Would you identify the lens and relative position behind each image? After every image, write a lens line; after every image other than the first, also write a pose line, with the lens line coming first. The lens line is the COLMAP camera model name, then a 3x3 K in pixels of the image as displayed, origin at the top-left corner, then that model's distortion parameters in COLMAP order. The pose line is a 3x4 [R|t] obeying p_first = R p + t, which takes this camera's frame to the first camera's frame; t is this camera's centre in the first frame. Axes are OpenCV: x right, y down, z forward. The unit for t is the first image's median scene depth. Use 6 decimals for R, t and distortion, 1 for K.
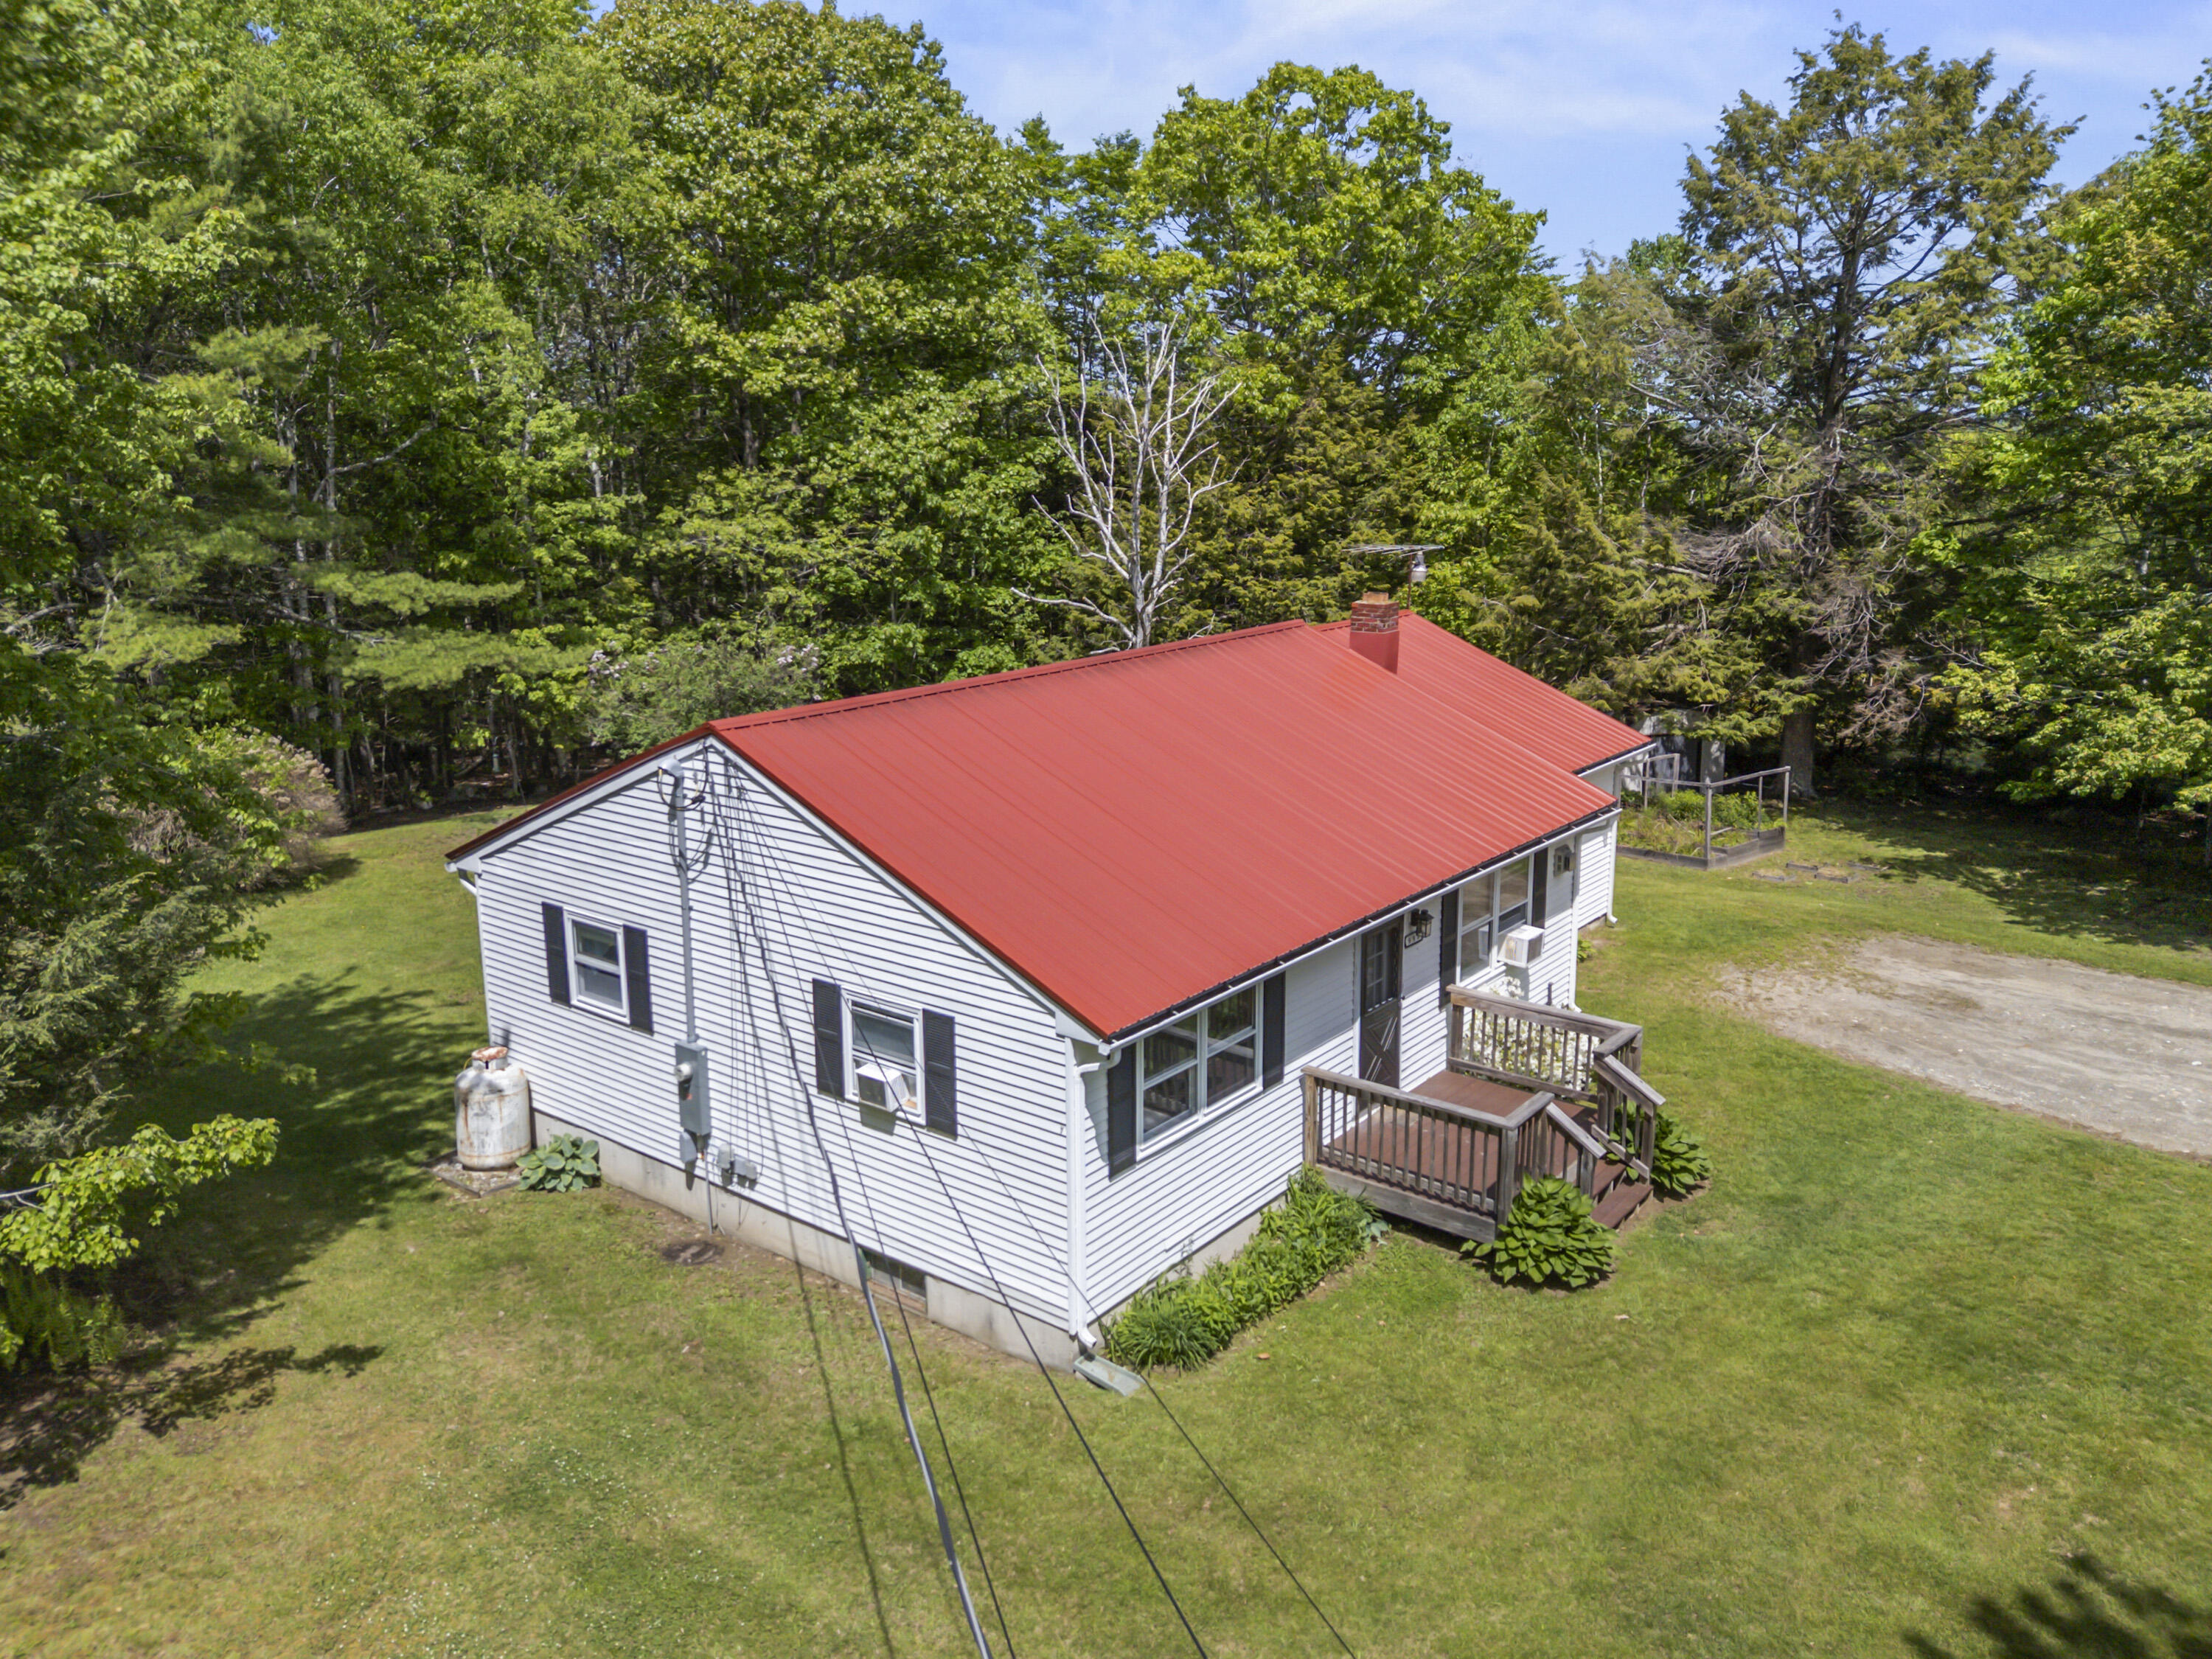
lens RADIAL K [[1641.2, 0, 1112.6], [0, 1641.2, 770.6], [0, 0, 1]] dist [0.035893, -0.002830]
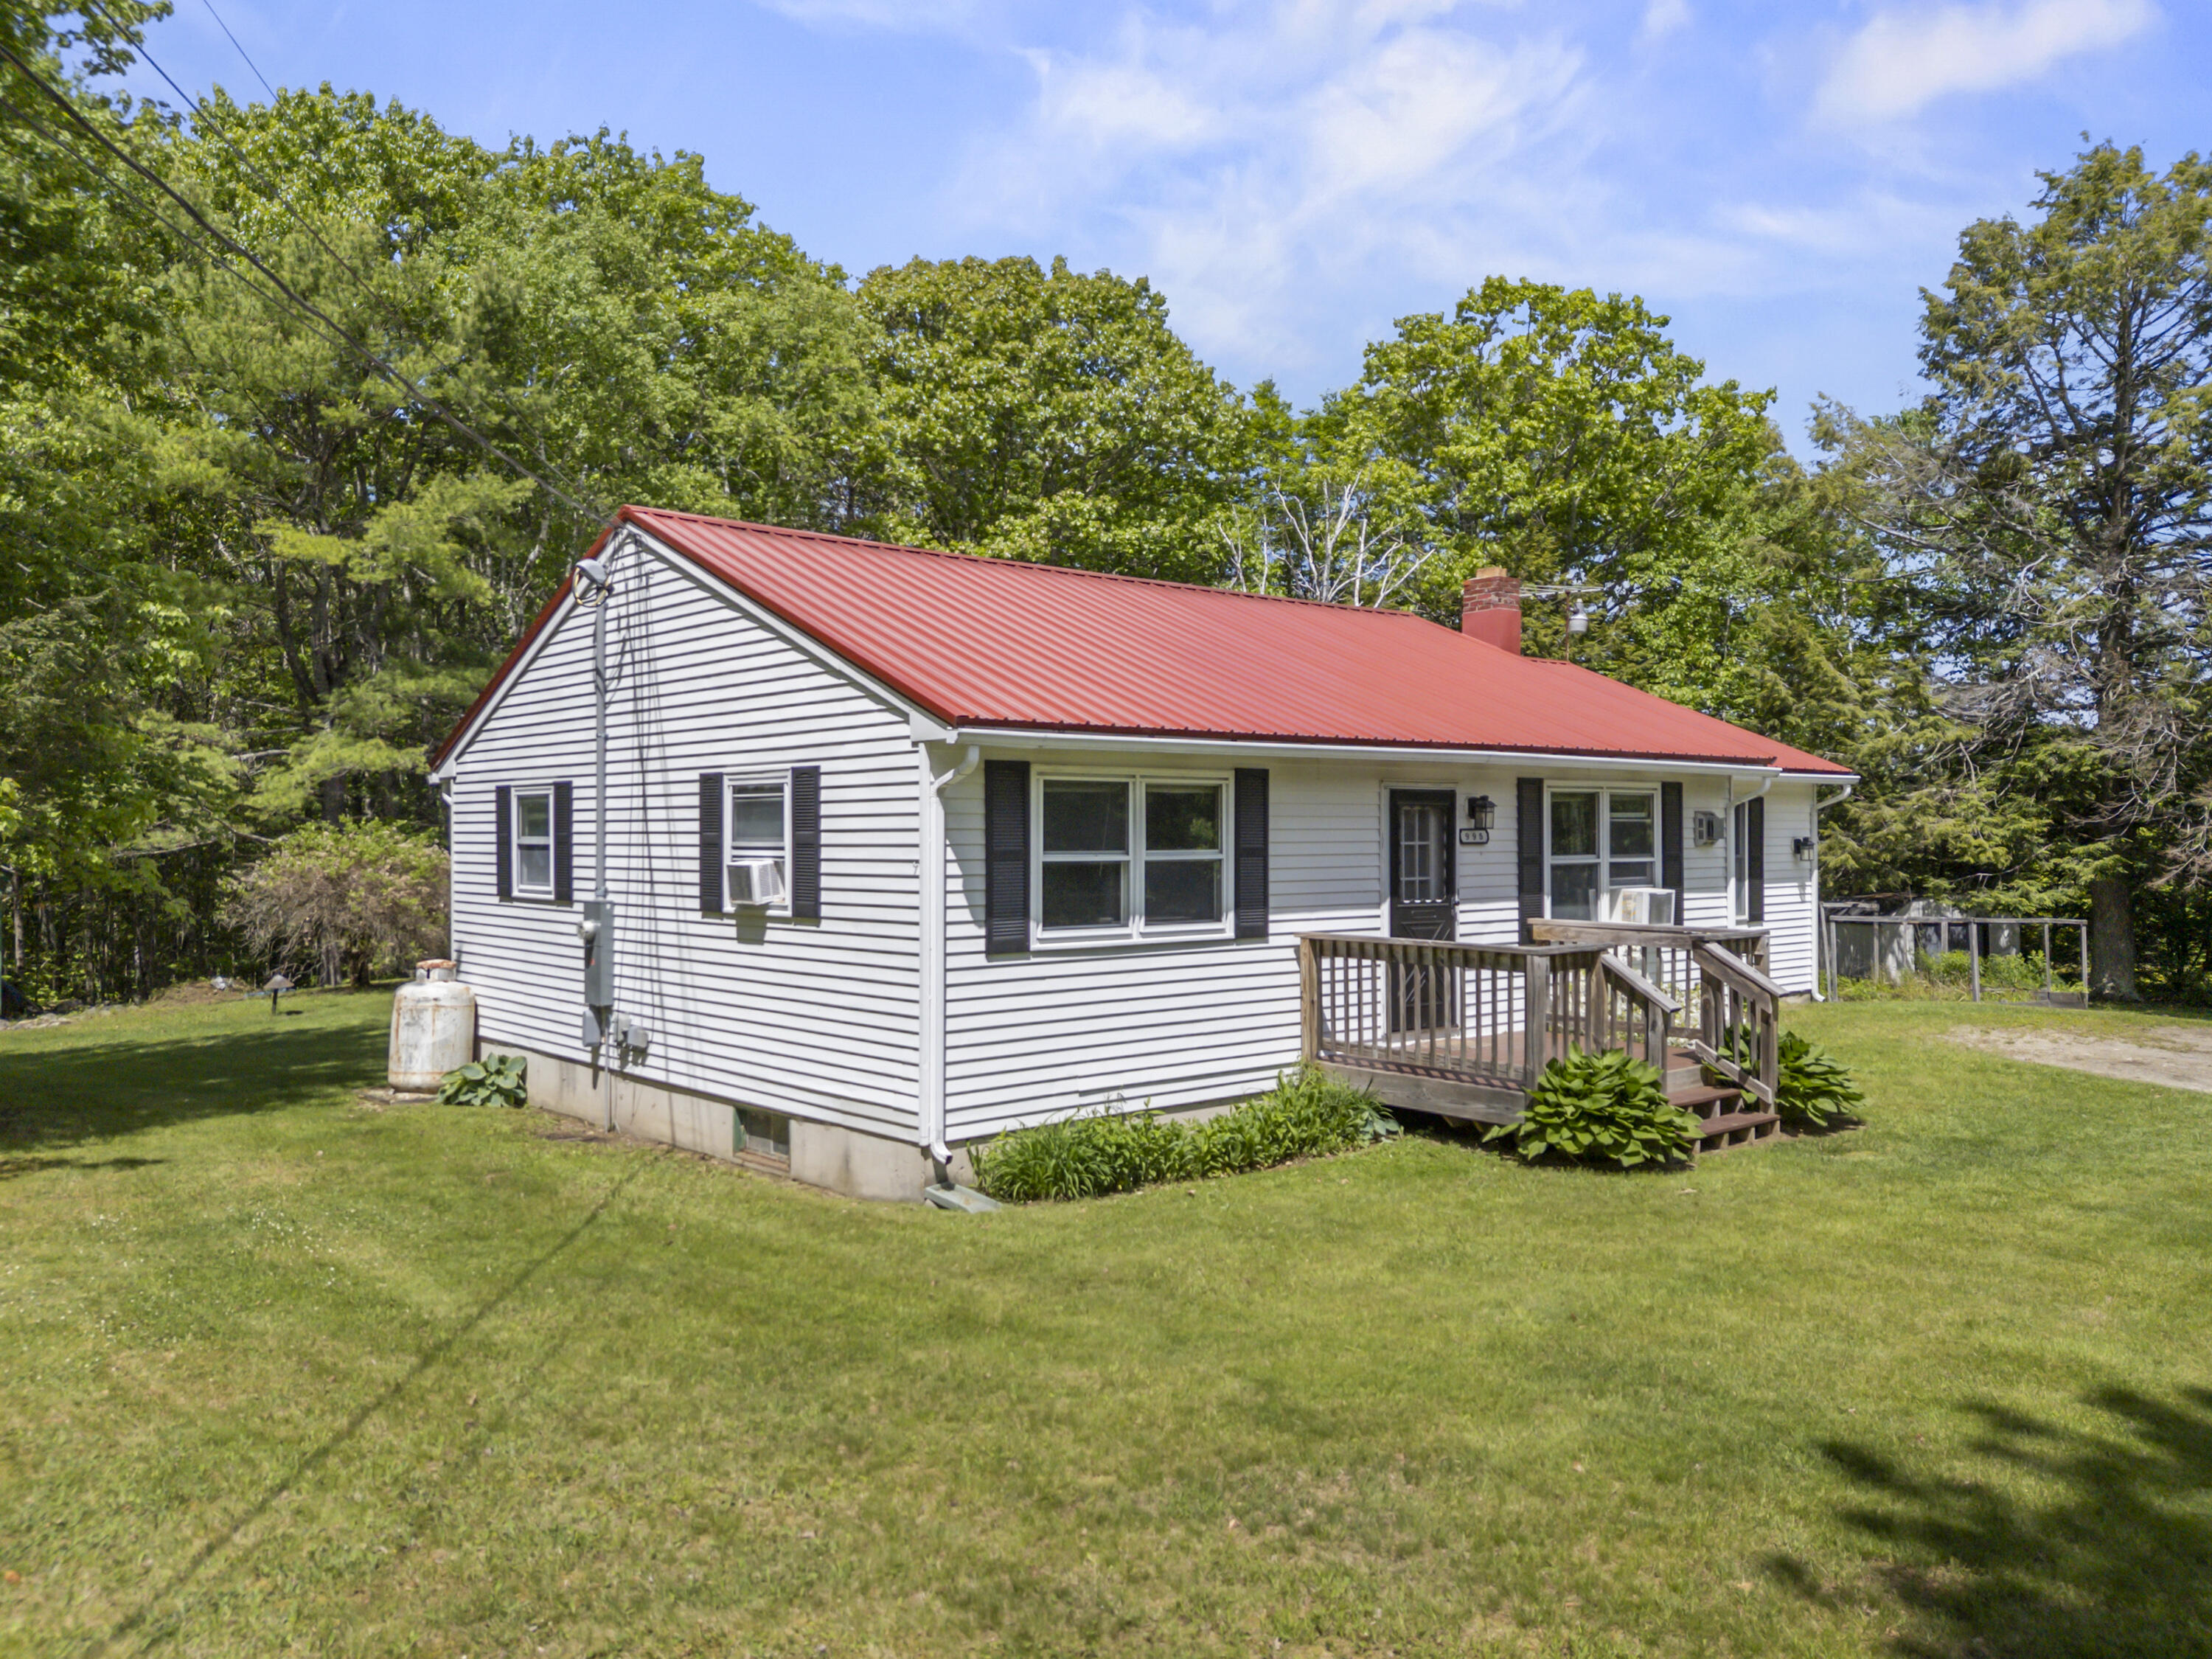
lens RADIAL K [[1608.7, 0, 1106.0], [0, 1608.7, 829.5], [0, 0, 1]] dist [0.071343, -0.068892]
pose [[0.981271, 0.005657, -0.192551, 0.158198], [-0.045046, 0.978593, -0.200815, 0.265730], [0.187293, 0.205727, 0.960520, 0.199453]]
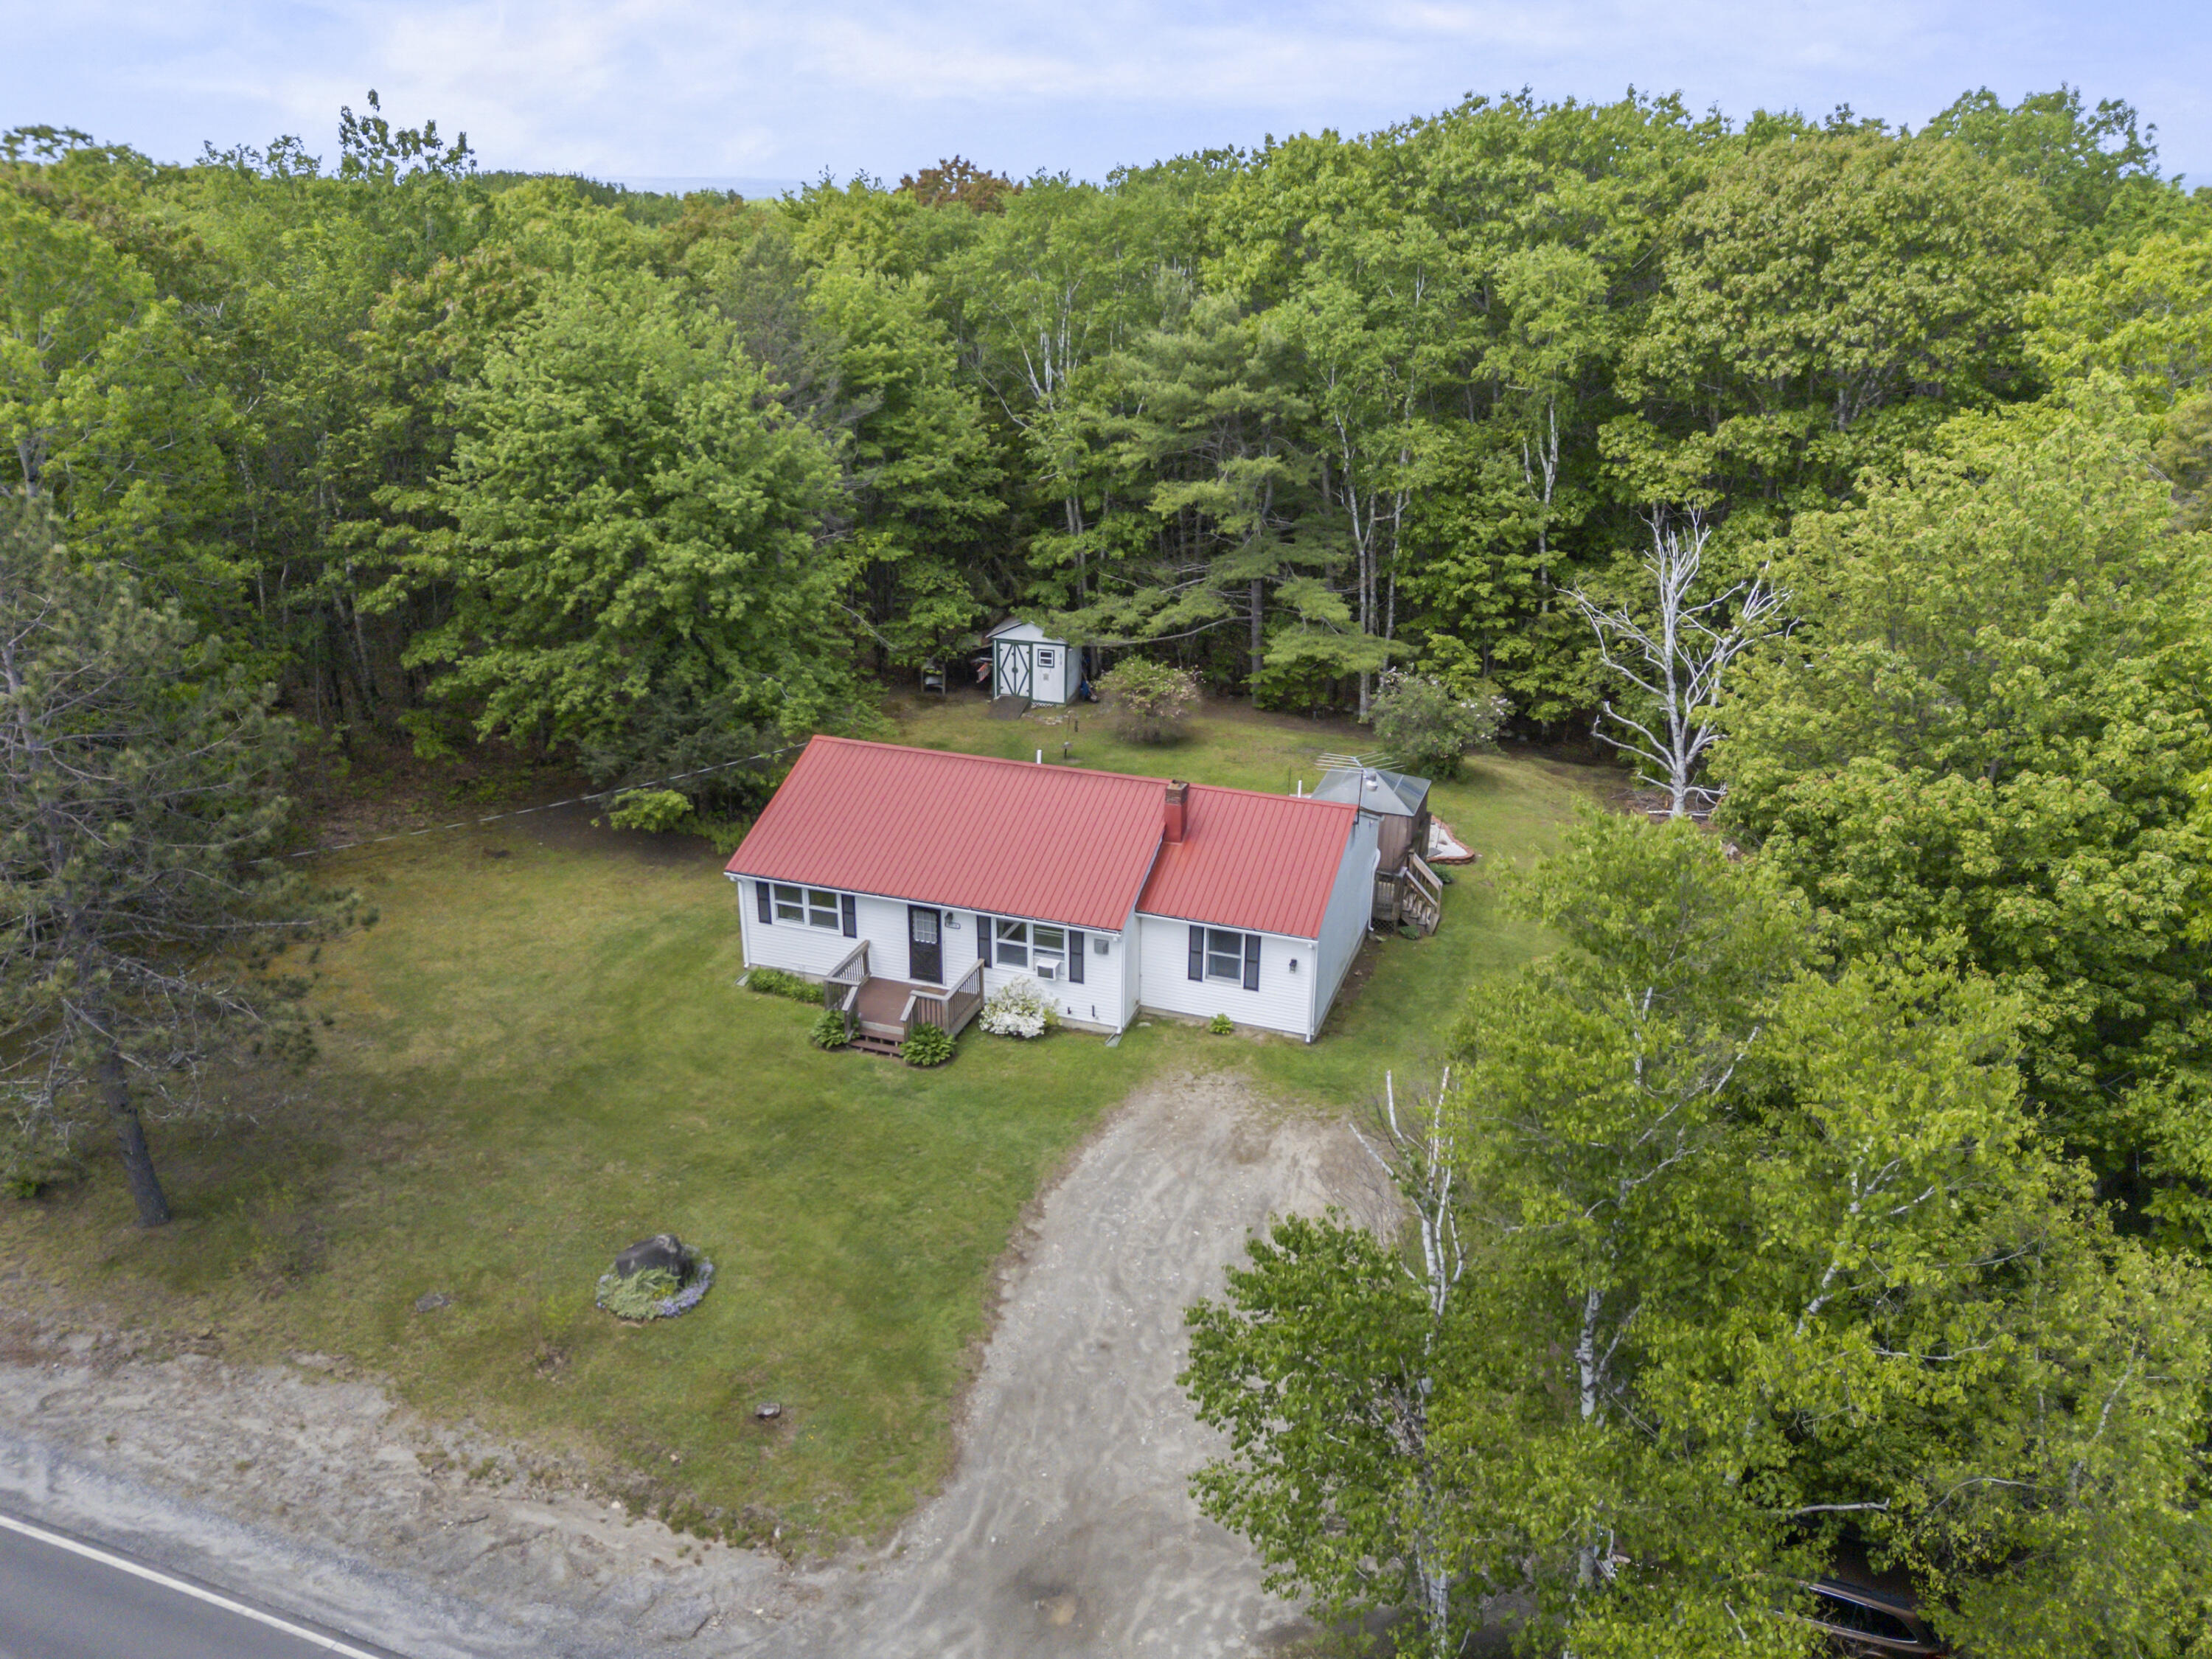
lens RADIAL K [[1610.1, 0, 1106.0], [0, 1610.1, 829.5], [0, 0, 1]] dist [0.104812, -0.104792]
pose [[0.317840, 0.359677, -0.877274, 2.101990], [-0.199483, 0.929911, 0.308984, -0.728469], [0.926922, 0.076794, 0.367313, 0.383281]]
